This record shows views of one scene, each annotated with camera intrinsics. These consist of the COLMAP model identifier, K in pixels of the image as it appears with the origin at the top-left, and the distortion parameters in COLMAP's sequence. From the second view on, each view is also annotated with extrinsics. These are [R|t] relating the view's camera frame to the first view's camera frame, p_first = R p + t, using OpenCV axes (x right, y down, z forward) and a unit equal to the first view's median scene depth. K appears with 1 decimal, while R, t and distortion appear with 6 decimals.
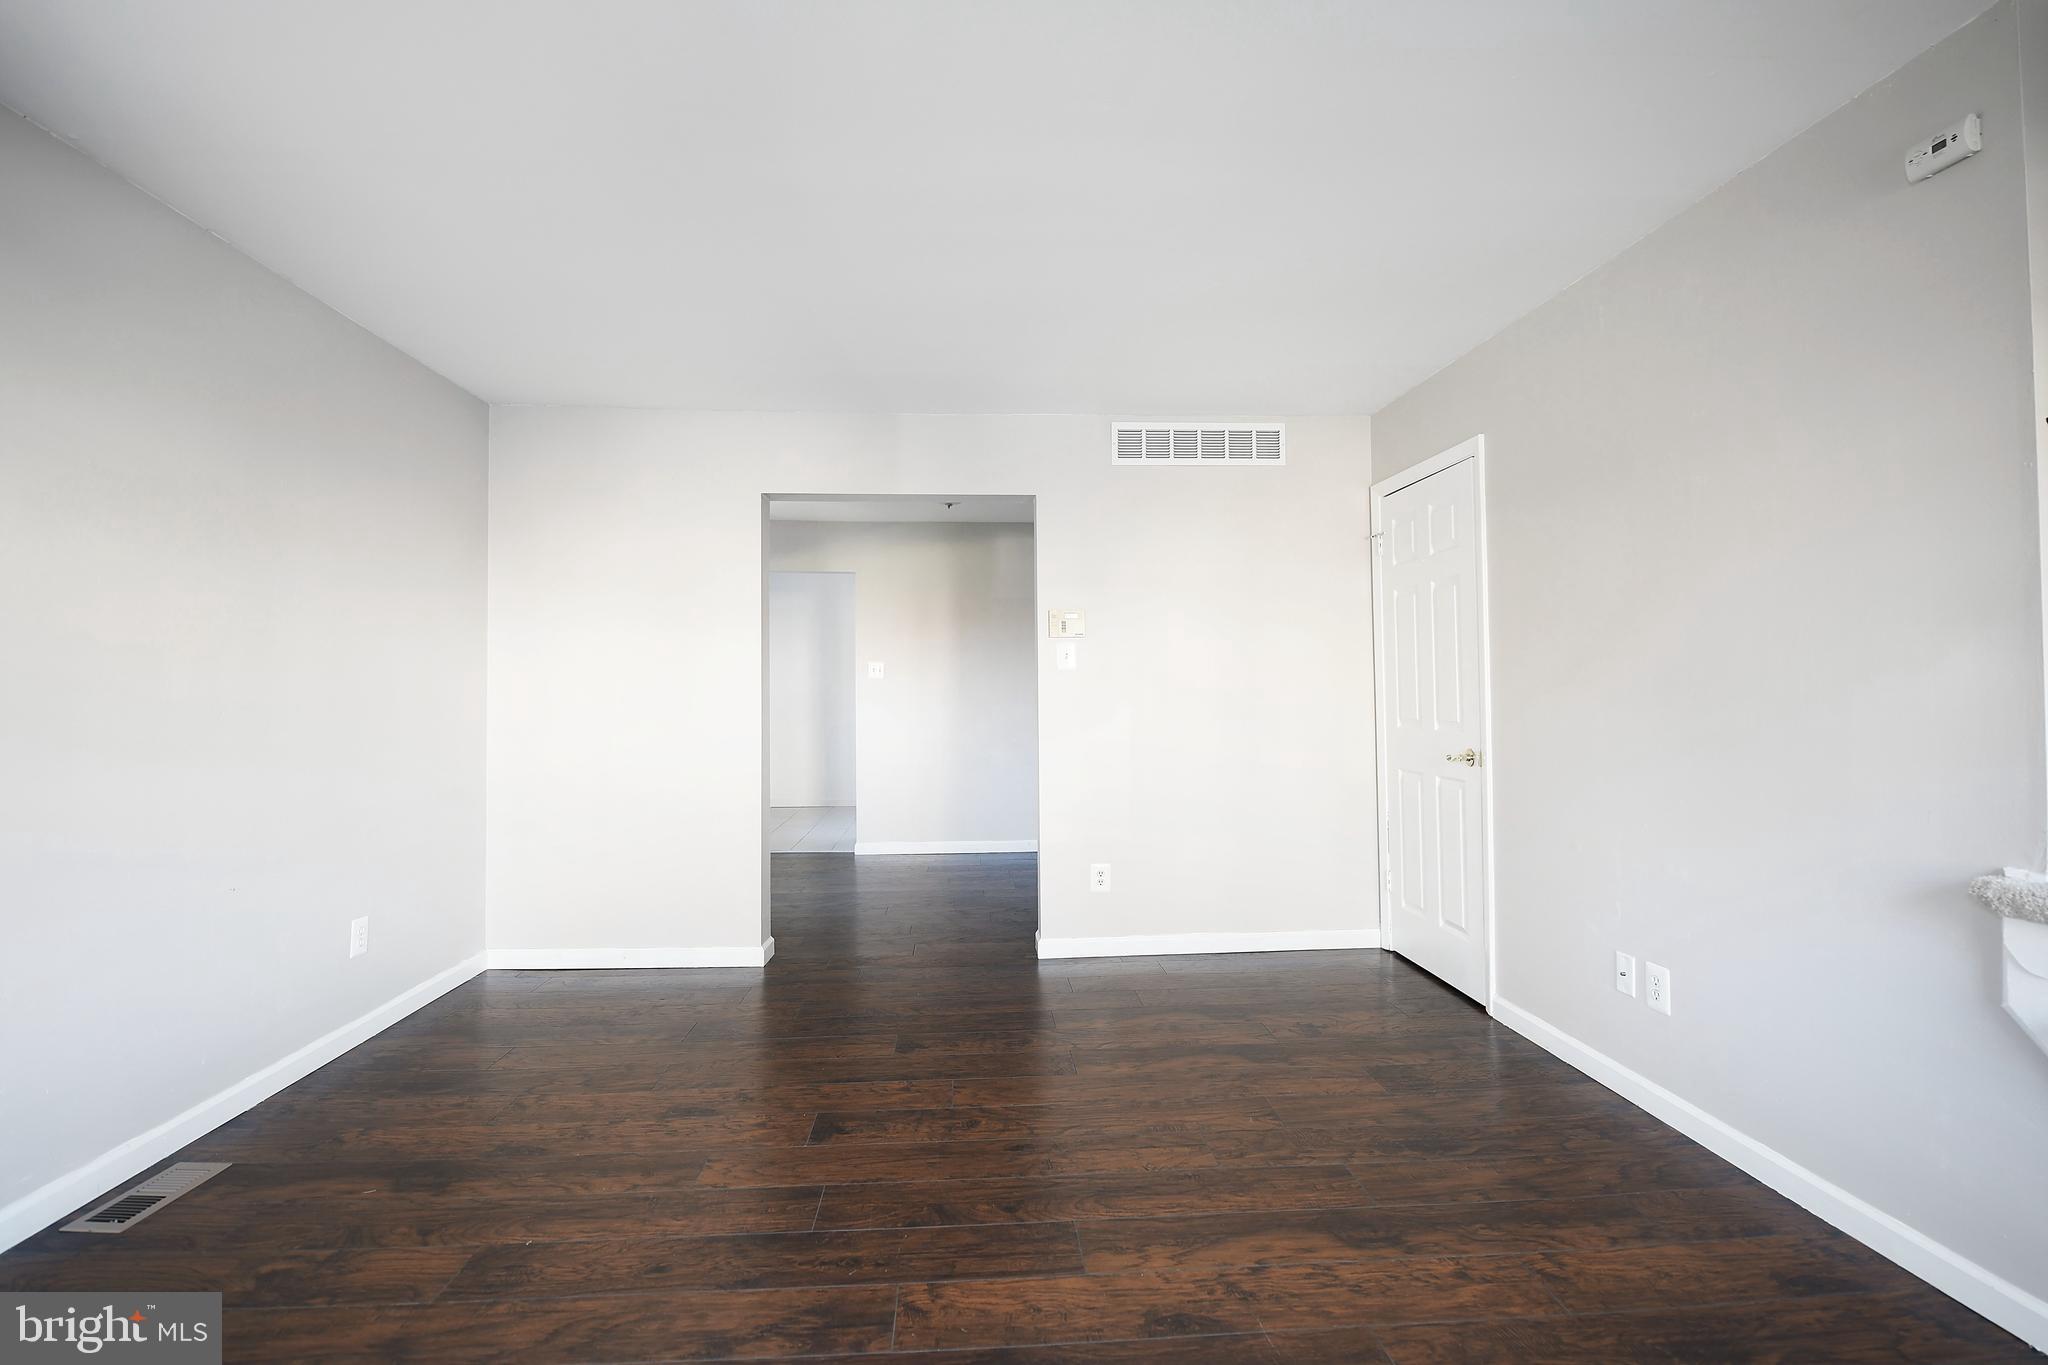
lens RADIAL K [[914.7, 0, 1027.9], [0, 914.7, 680.1], [0, 0, 1]] dist [-0.012616, -0.001515]
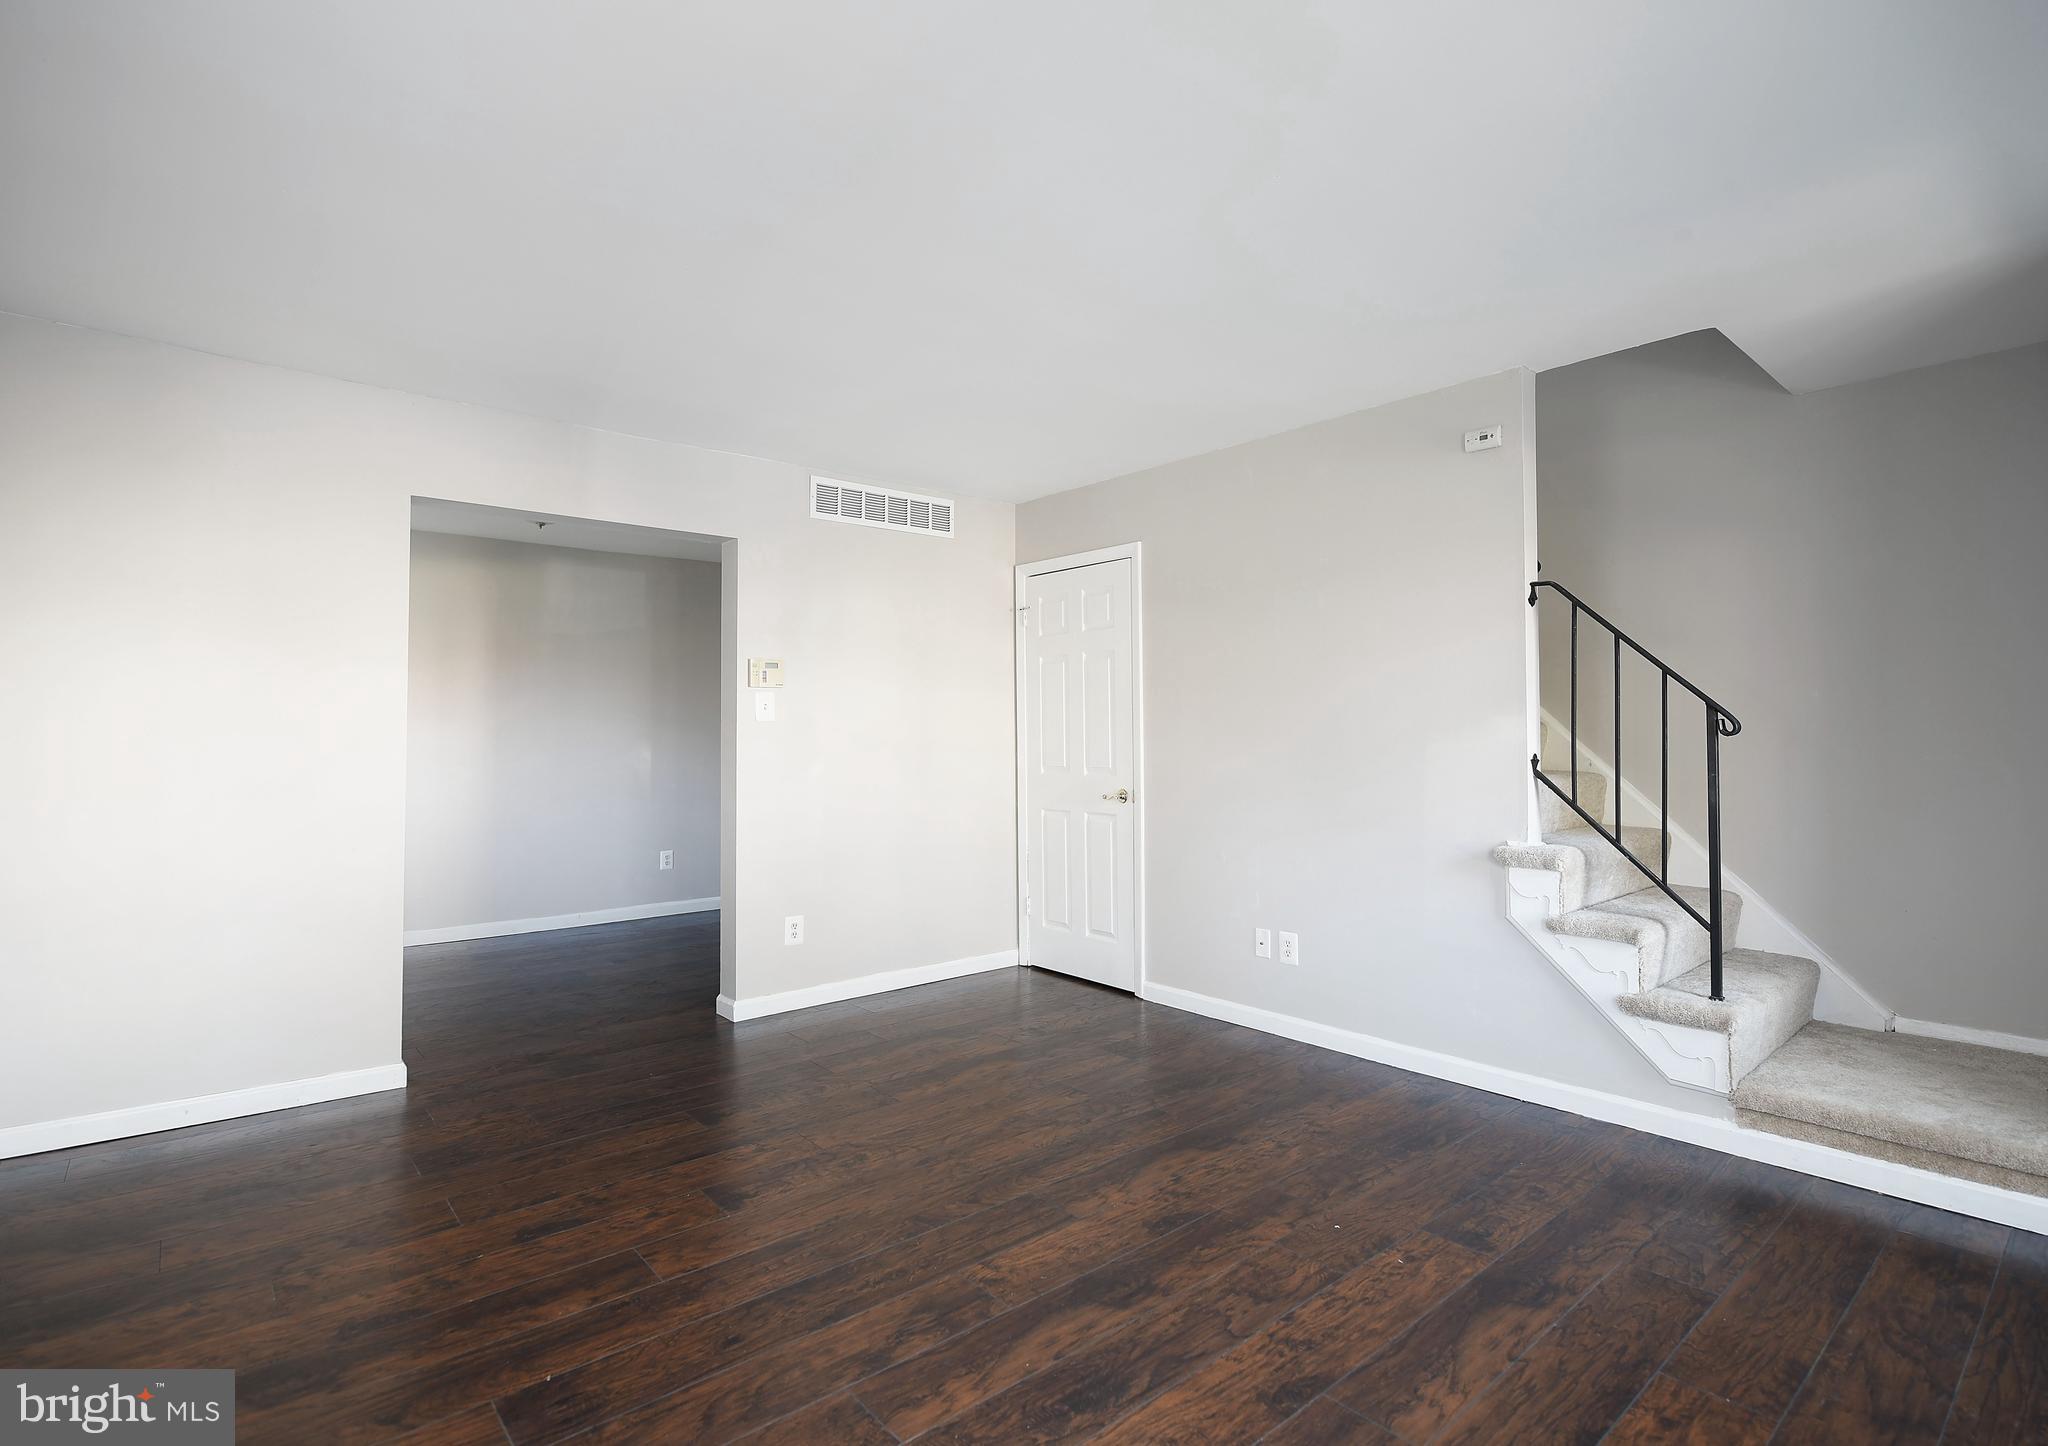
lens RADIAL K [[984.3, 0, 1027.5], [0, 984.3, 719.7], [0, 0, 1]] dist [-0.012574, -0.000990]
pose [[0.806029, 0.015419, 0.591675, -0.508632], [-0.008912, 0.999863, -0.013916, -0.000033], [-0.591808, 0.005943, 0.806057, -0.018401]]
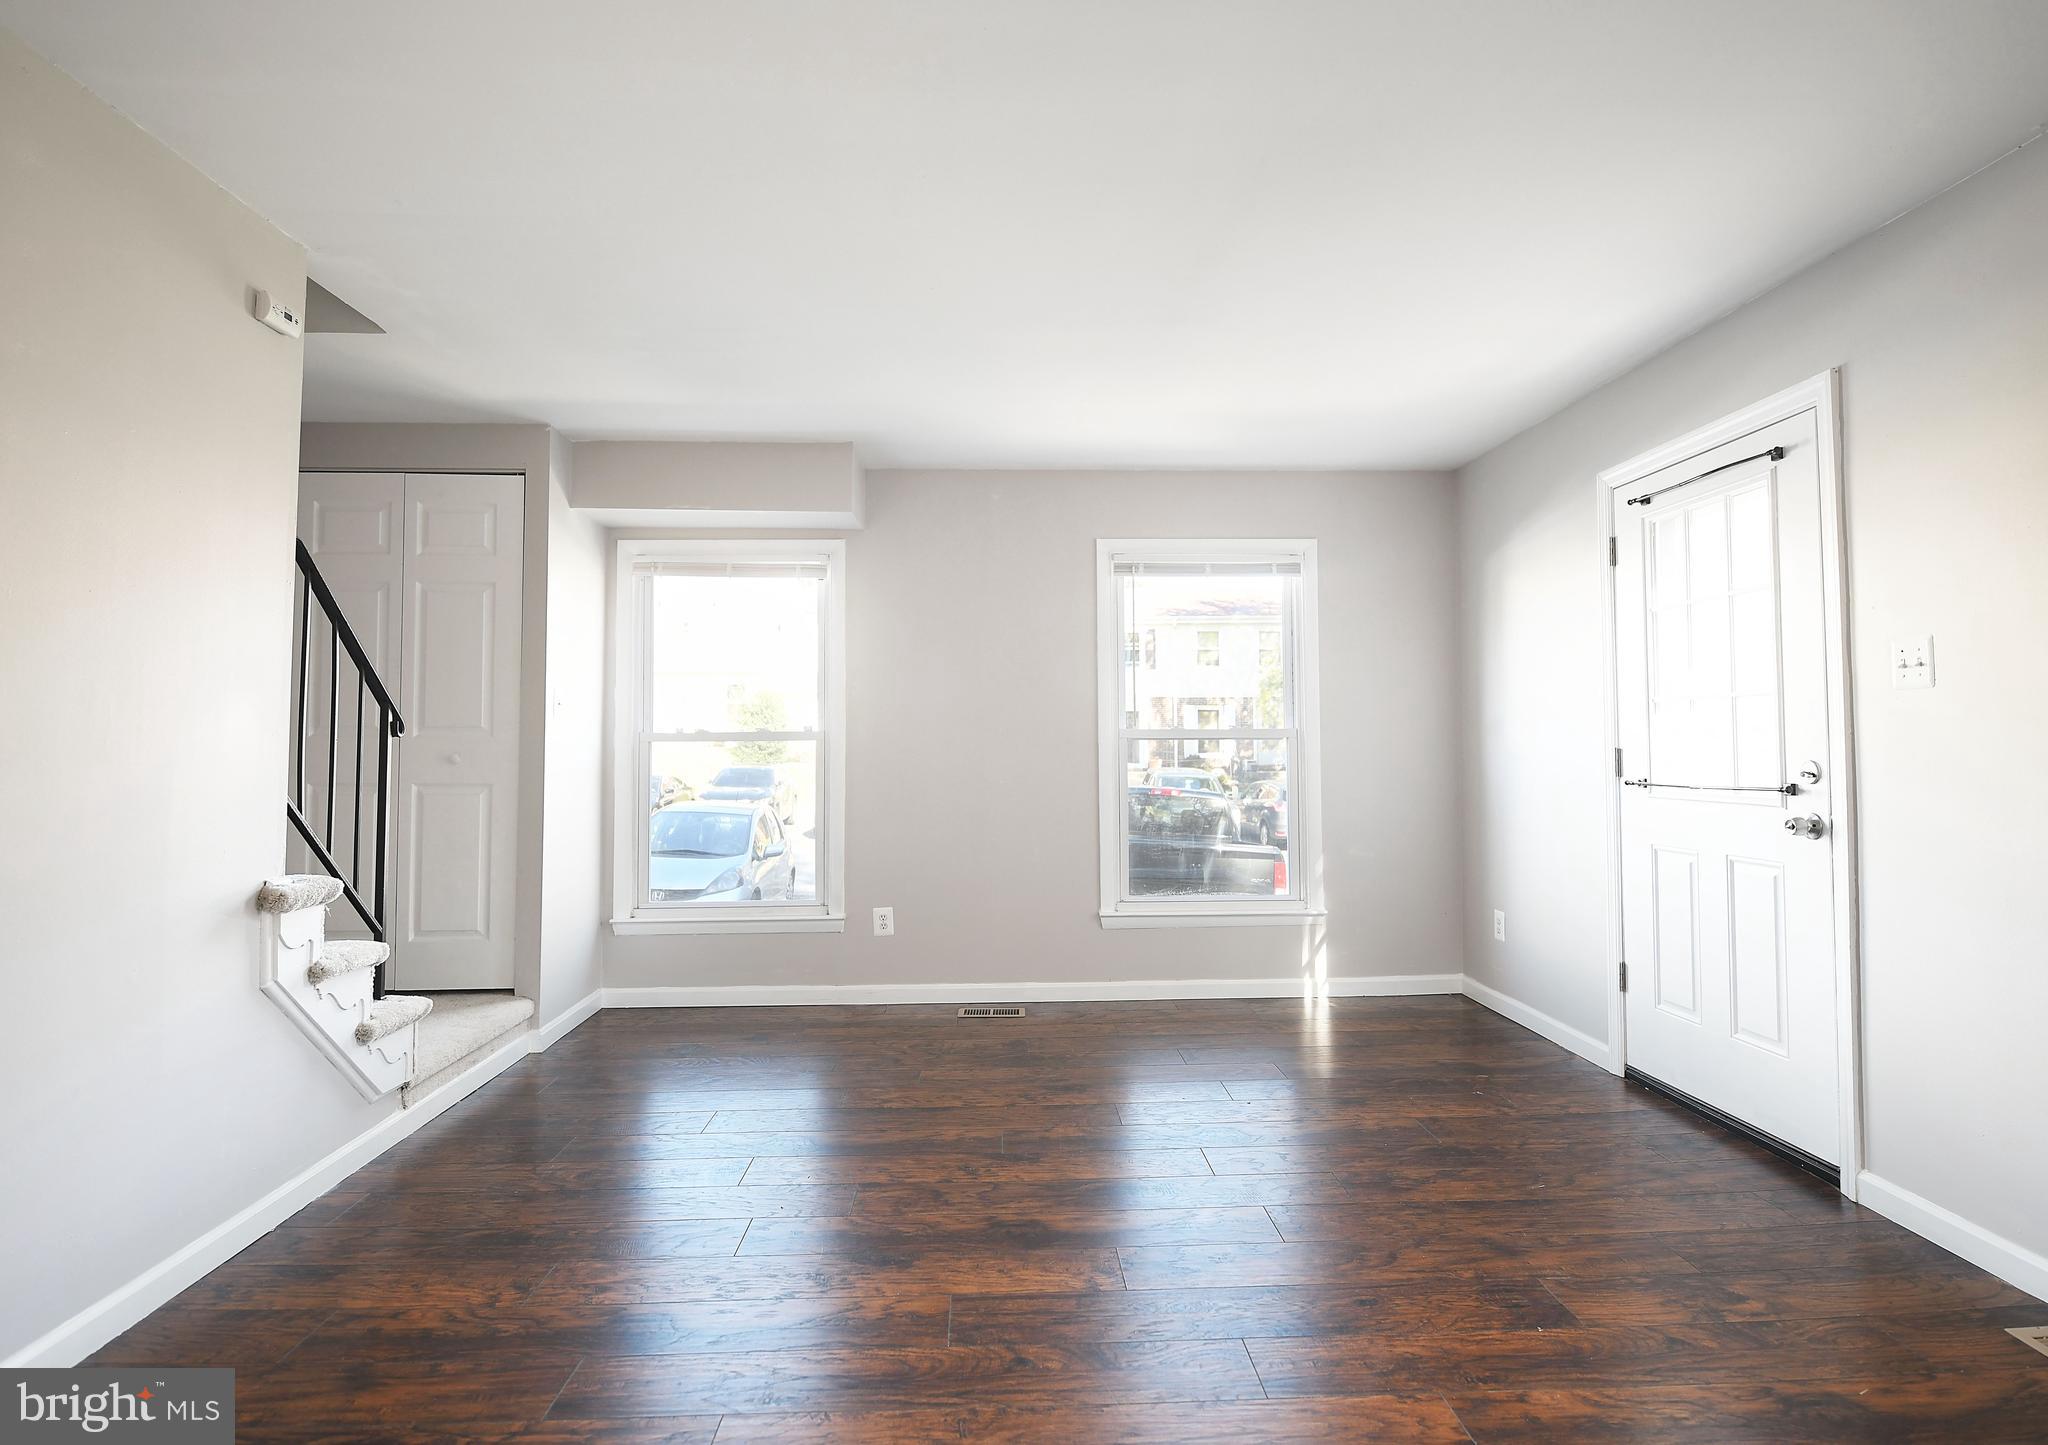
lens RADIAL K [[1055.5, 0, 1030.1], [0, 1055.5, 725.9], [0, 0, 1]] dist [-0.005427, -0.000644]
pose [[-0.999444, 0.008125, 0.032346, -0.046761], [0.007228, 0.999588, -0.027776, 0.019649], [-0.032559, -0.027527, -0.999091, 1.446180]]
